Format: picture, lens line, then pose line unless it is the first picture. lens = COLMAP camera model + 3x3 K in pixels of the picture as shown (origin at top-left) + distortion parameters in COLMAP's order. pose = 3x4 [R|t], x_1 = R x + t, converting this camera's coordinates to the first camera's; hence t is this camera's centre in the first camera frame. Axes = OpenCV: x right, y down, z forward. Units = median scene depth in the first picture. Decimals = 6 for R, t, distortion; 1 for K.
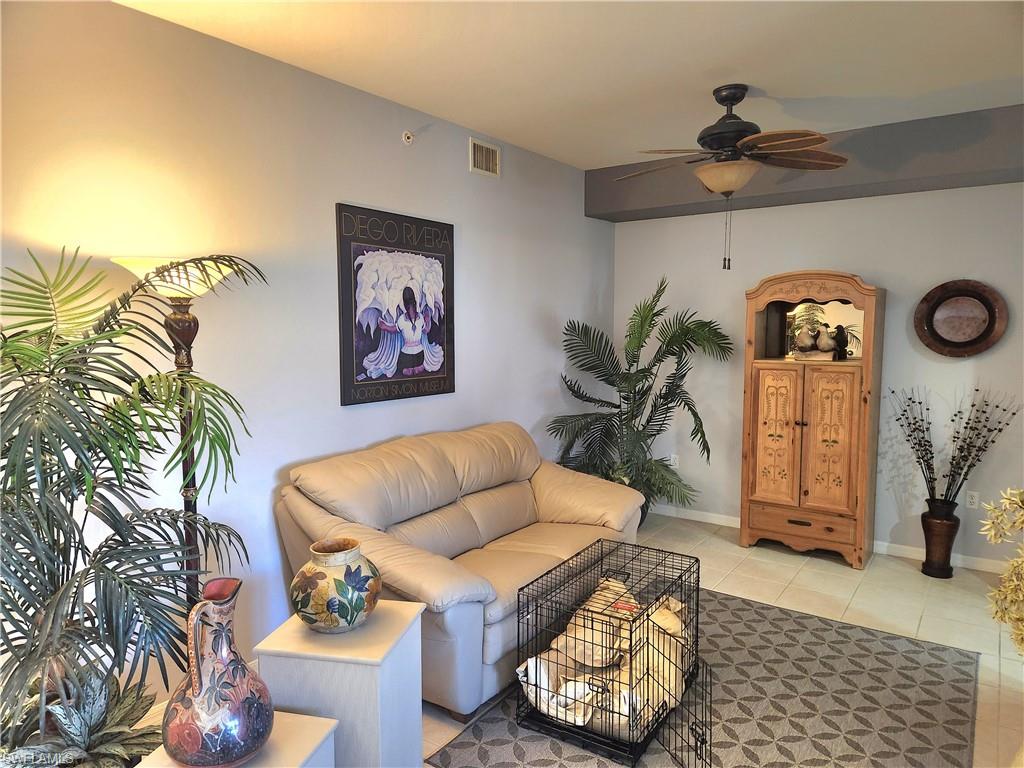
lens RADIAL K [[676.1, 0, 507.5], [0, 676.1, 387.0], [0, 0, 1]] dist [0.079106, -0.066191]
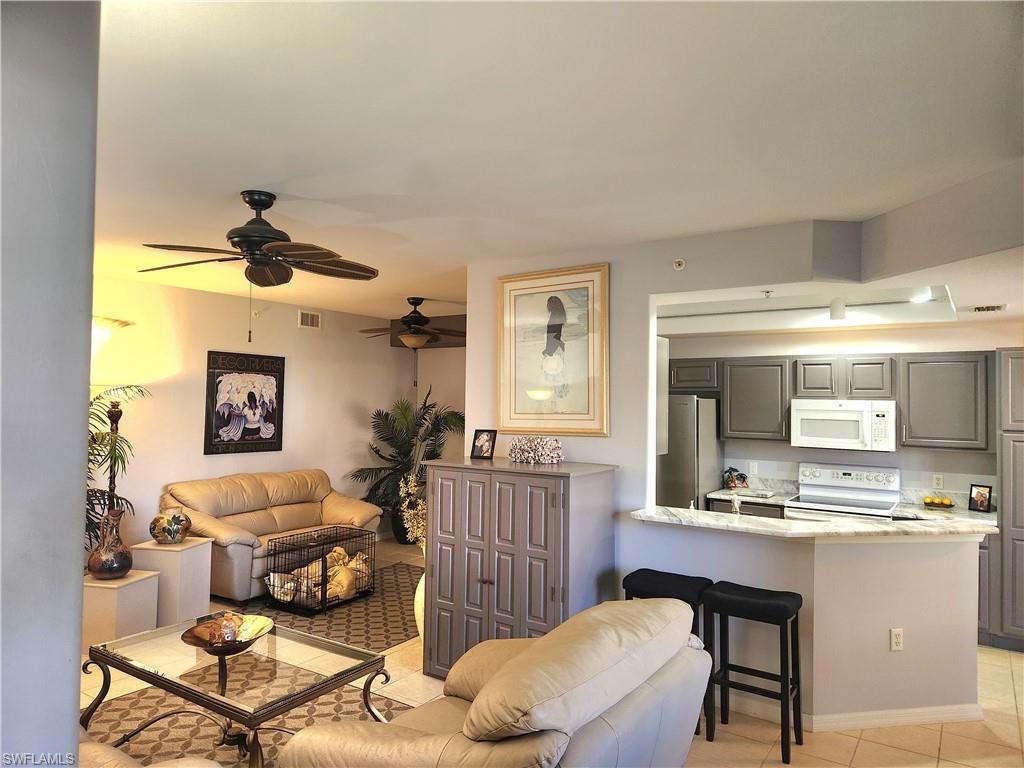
lens RADIAL K [[686.0, 0, 511.0], [0, 686.0, 378.6], [0, 0, 1]] dist [0.077082, -0.070857]
pose [[0.999626, 0.019558, 0.019121, 0.549599], [-0.016877, 0.991174, -0.131487, 0.055684], [-0.021524, 0.131115, 0.991133, -0.932087]]
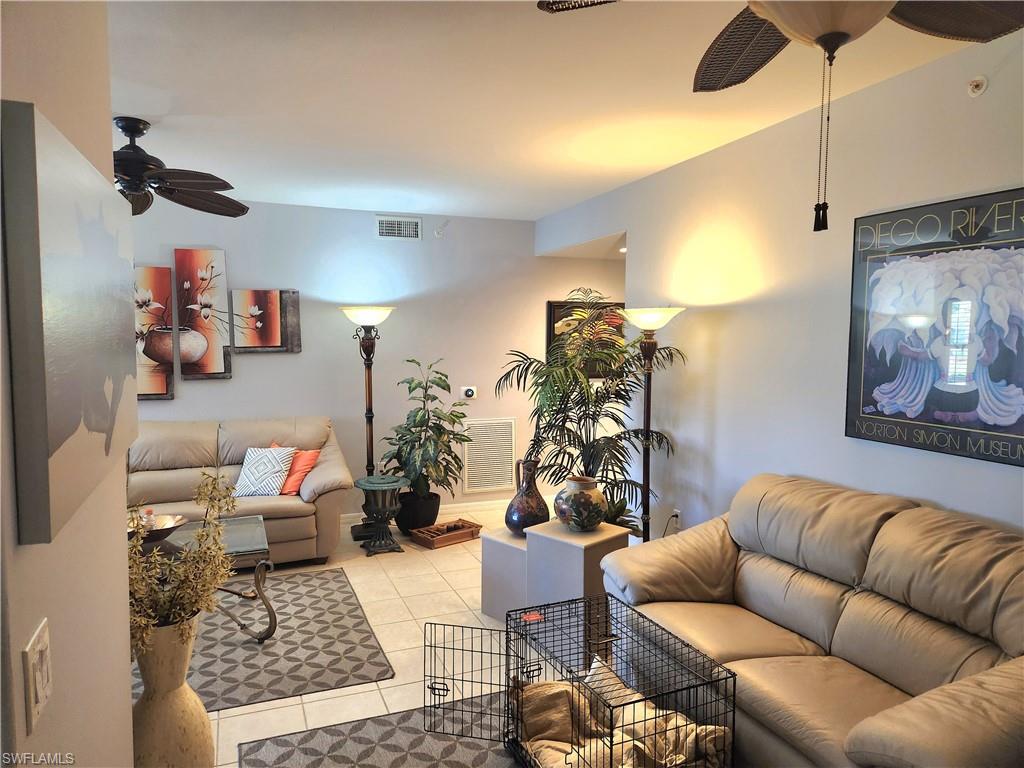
lens RADIAL K [[678.3, 0, 510.5], [0, 678.3, 390.2], [0, 0, 1]] dist [0.067775, -0.068475]
pose [[-0.534710, 0.068108, -0.842287, 0.752885], [-0.082245, 0.987820, 0.132087, -0.114789], [0.841024, 0.139902, -0.522596, 1.052985]]
